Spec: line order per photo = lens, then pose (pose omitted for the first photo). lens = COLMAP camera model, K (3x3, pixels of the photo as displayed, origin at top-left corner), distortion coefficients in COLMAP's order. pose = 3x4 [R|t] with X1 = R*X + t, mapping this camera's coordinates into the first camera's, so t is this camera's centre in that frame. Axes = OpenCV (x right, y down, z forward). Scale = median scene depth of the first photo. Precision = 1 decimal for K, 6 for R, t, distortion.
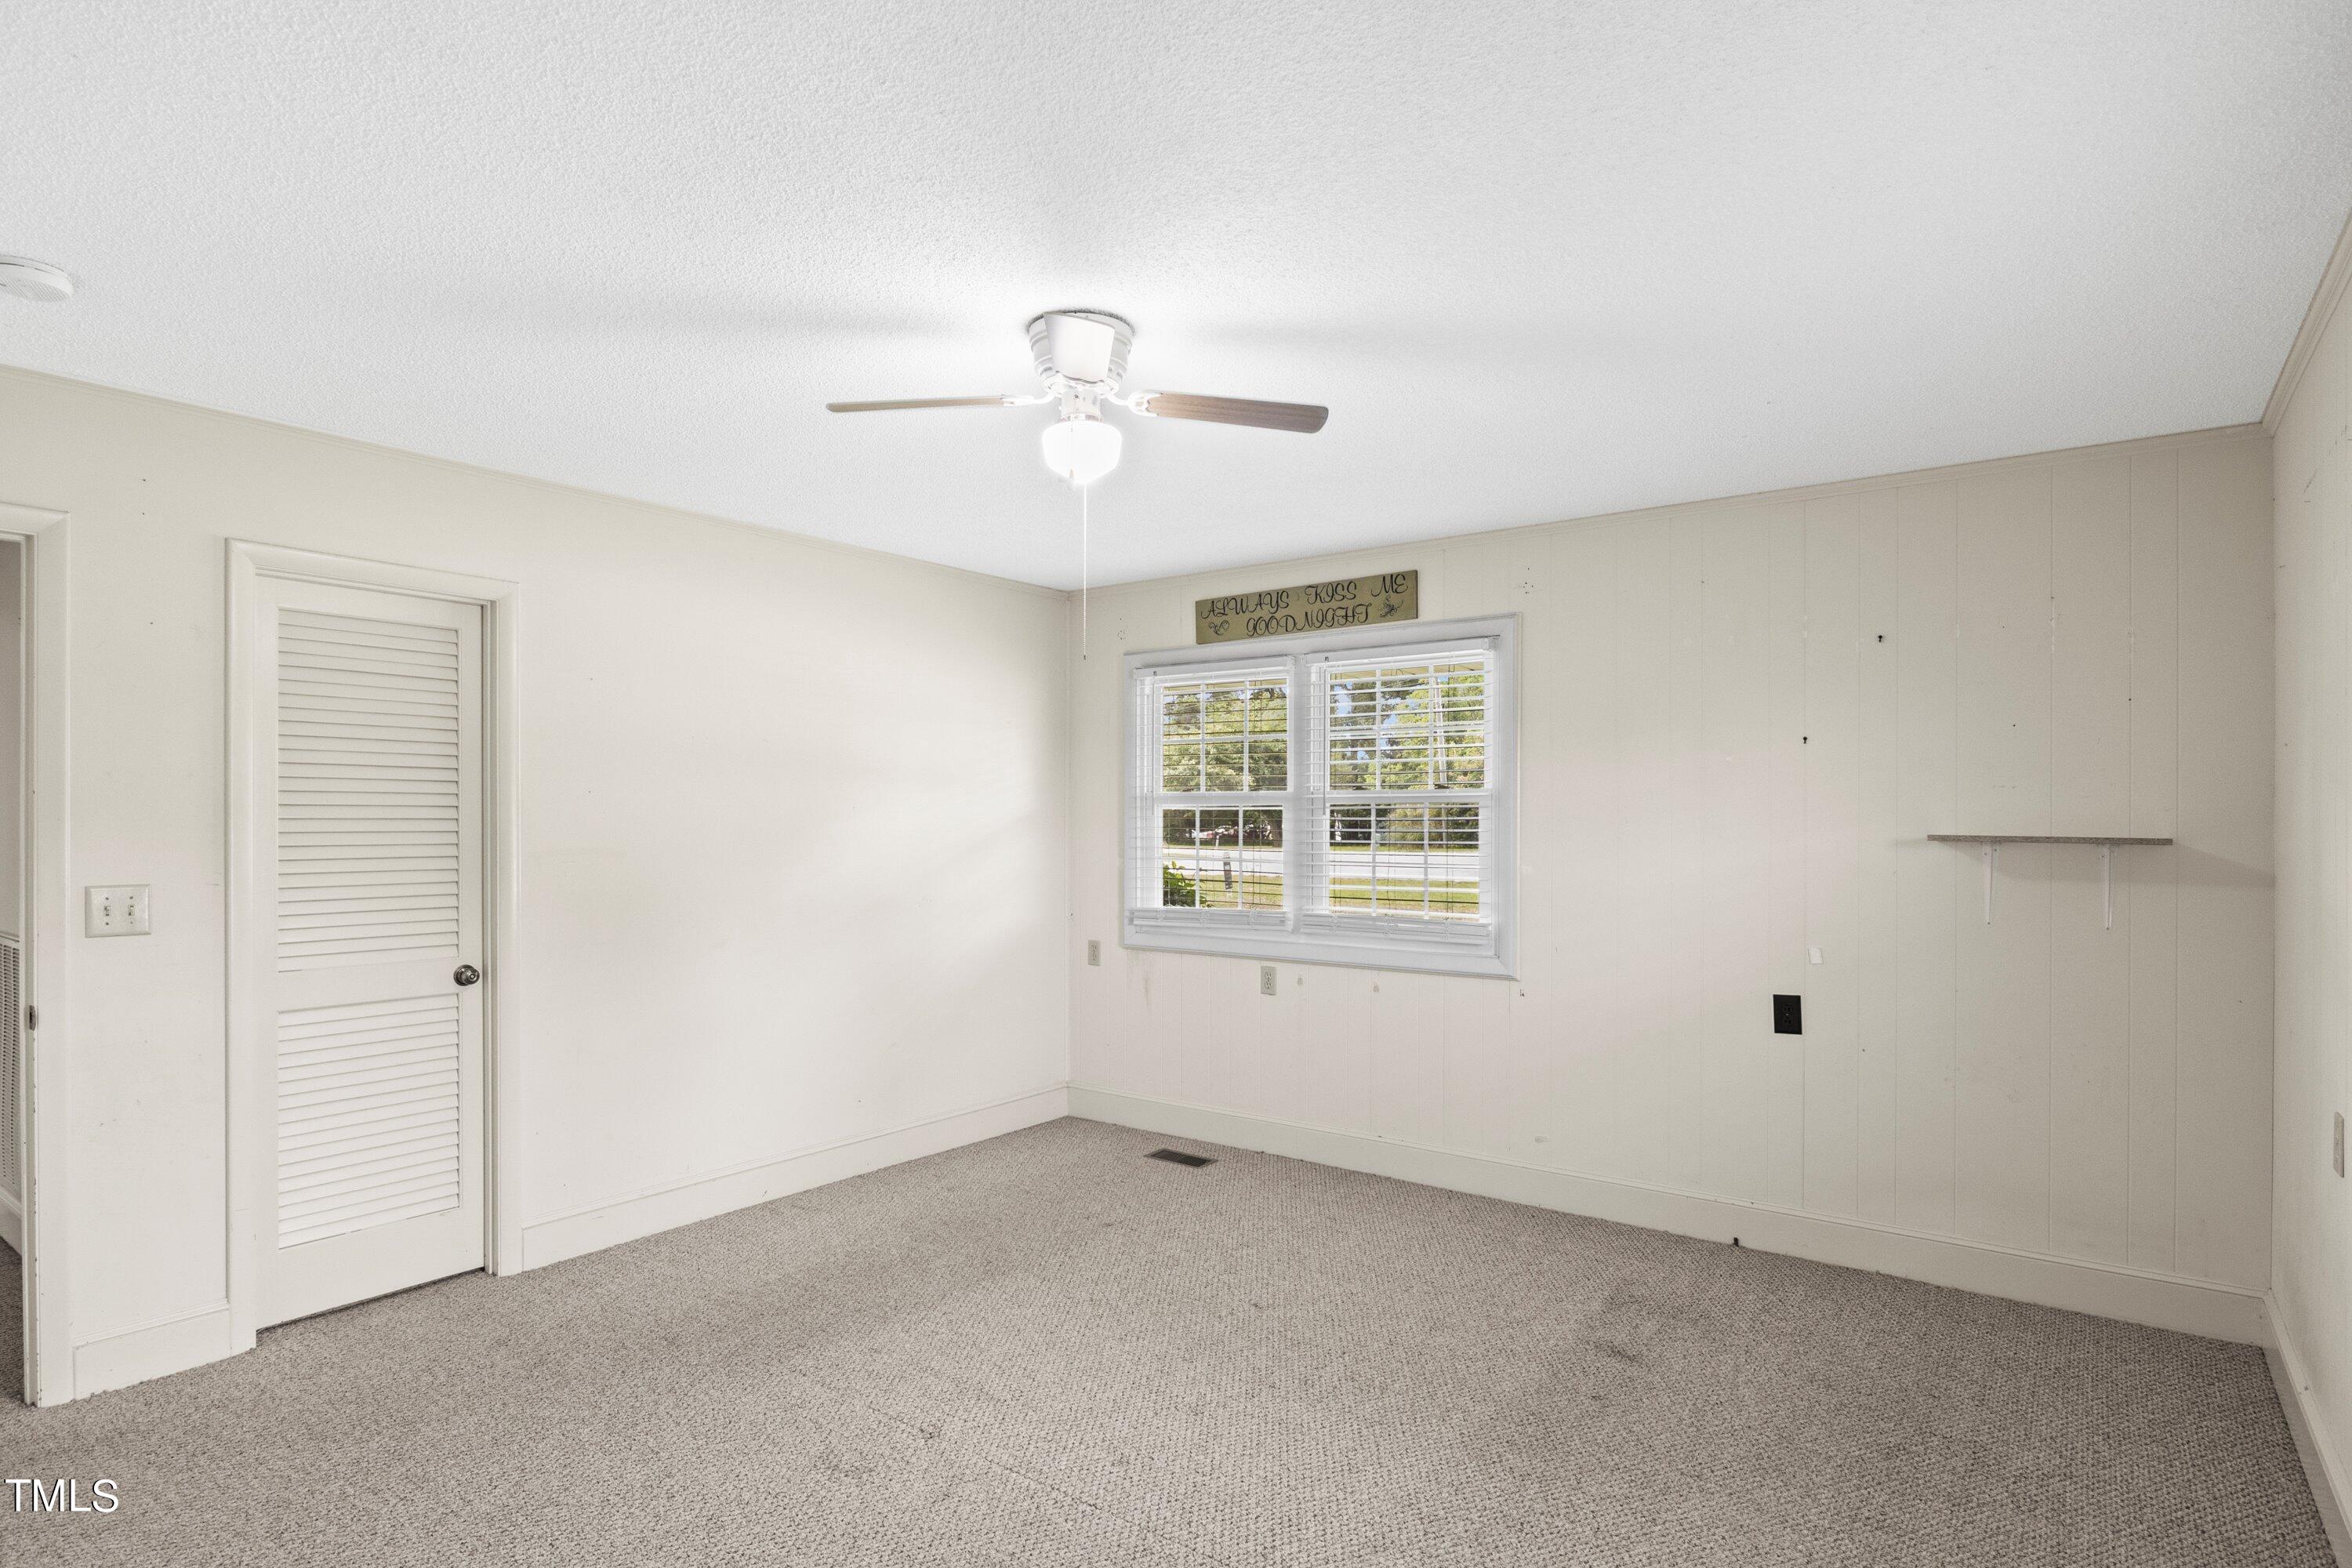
lens RADIAL K [[1232.7, 0, 1174.2], [0, 1232.7, 809.5], [0, 0, 1]] dist [-0.022611, -0.001295]
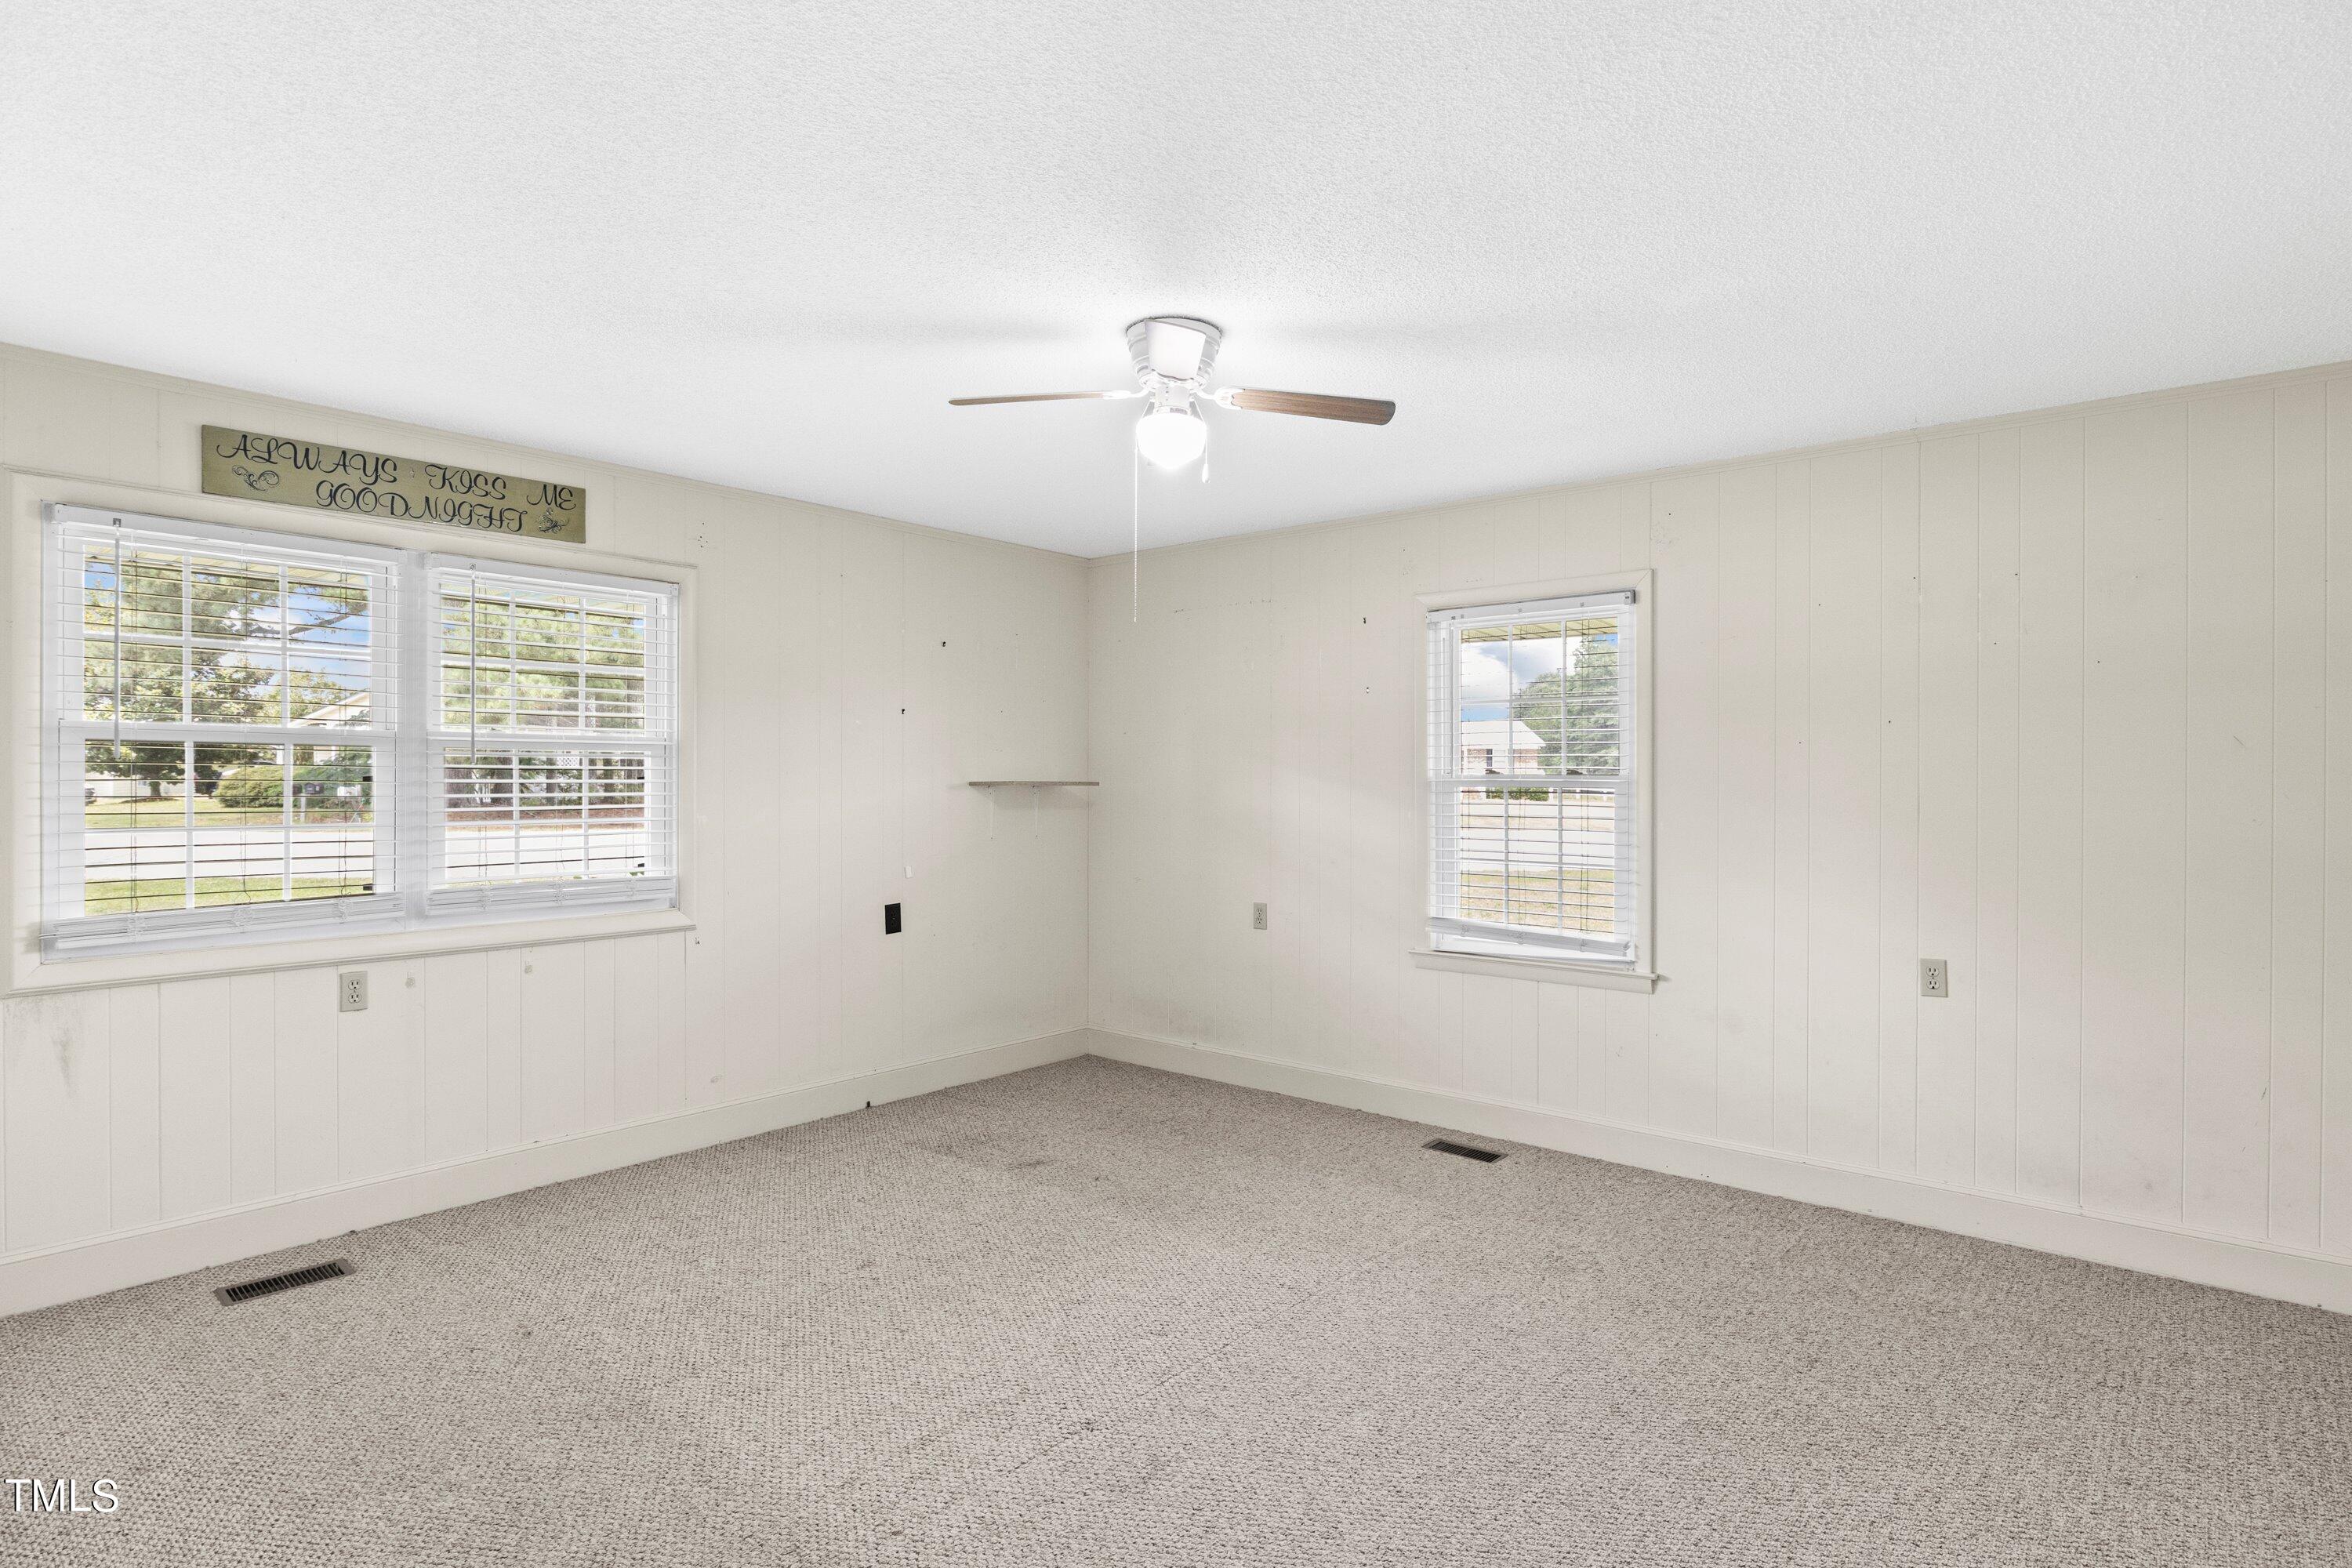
lens RADIAL K [[1187.5, 0, 1190.6], [0, 1187.5, 773.4], [0, 0, 1]] dist [-0.009333, -0.001863]
pose [[0.053370, 0.004146, 0.998566, -0.623399], [-0.006564, 0.999971, -0.003801, 0.011575], [-0.998553, -0.006351, 0.053396, 0.504725]]
